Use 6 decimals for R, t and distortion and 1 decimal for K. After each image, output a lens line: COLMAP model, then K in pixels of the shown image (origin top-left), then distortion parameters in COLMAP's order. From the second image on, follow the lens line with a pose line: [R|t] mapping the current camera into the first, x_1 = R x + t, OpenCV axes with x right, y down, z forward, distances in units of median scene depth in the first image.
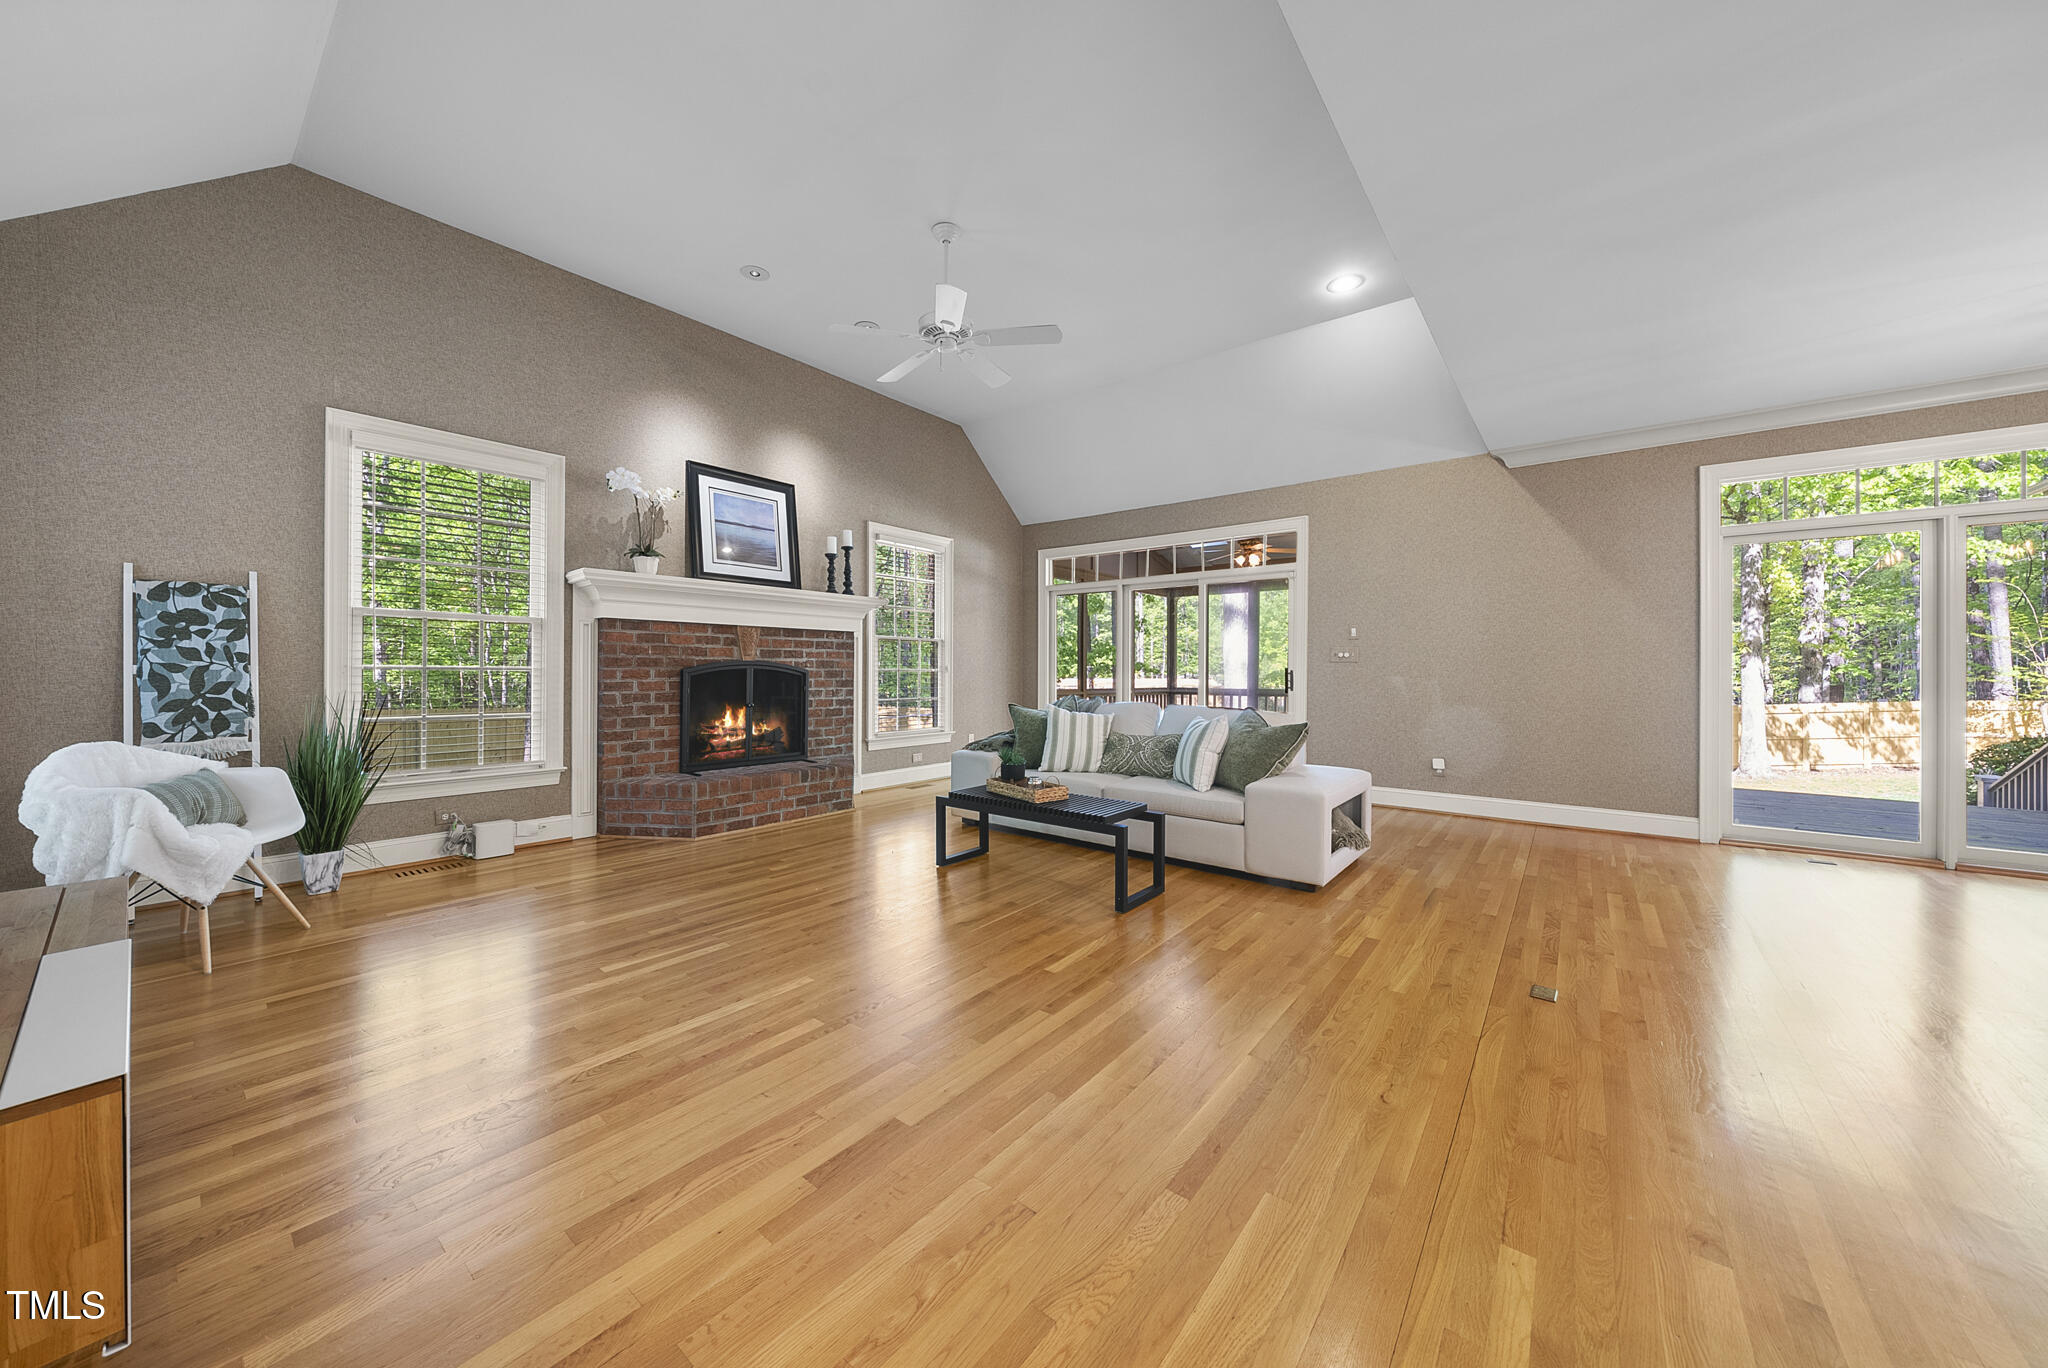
lens RADIAL K [[710.5, 0, 1012.1], [0, 710.5, 670.9], [0, 0, 1]] dist [-0.006455, 0.000106]
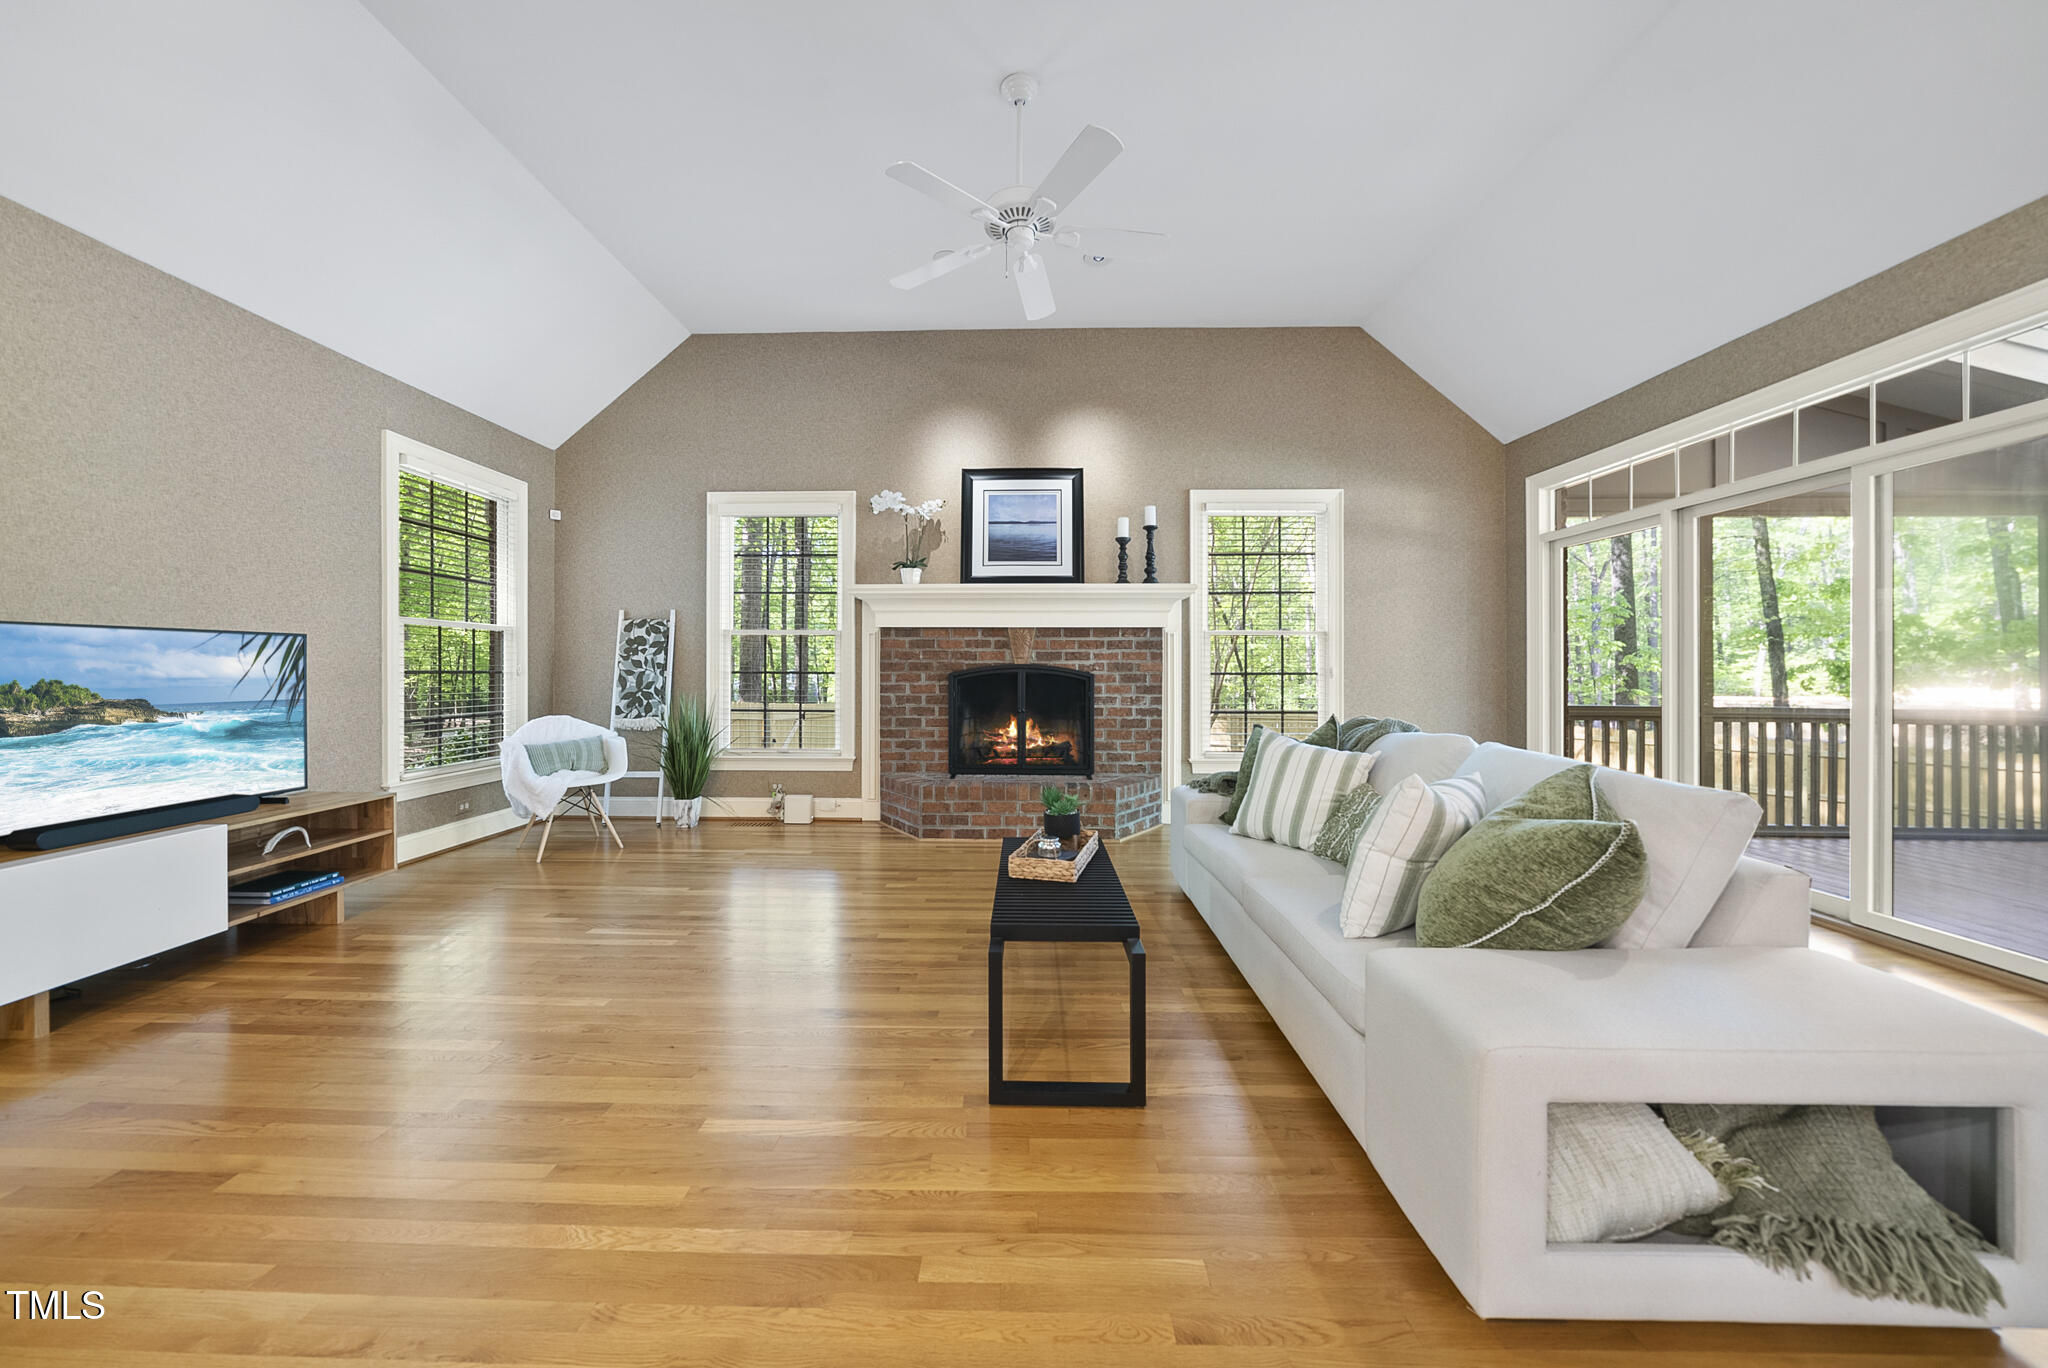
lens RADIAL K [[710.5, 0, 1018.9], [0, 710.5, 671.8], [0, 0, 1]] dist [-0.006455, 0.000106]
pose [[0.606489, -0.004964, -0.795076, 0.430534], [-0.000151, 0.999980, -0.006359, 0.002654], [0.795092, 0.003977, 0.606476, 0.472207]]
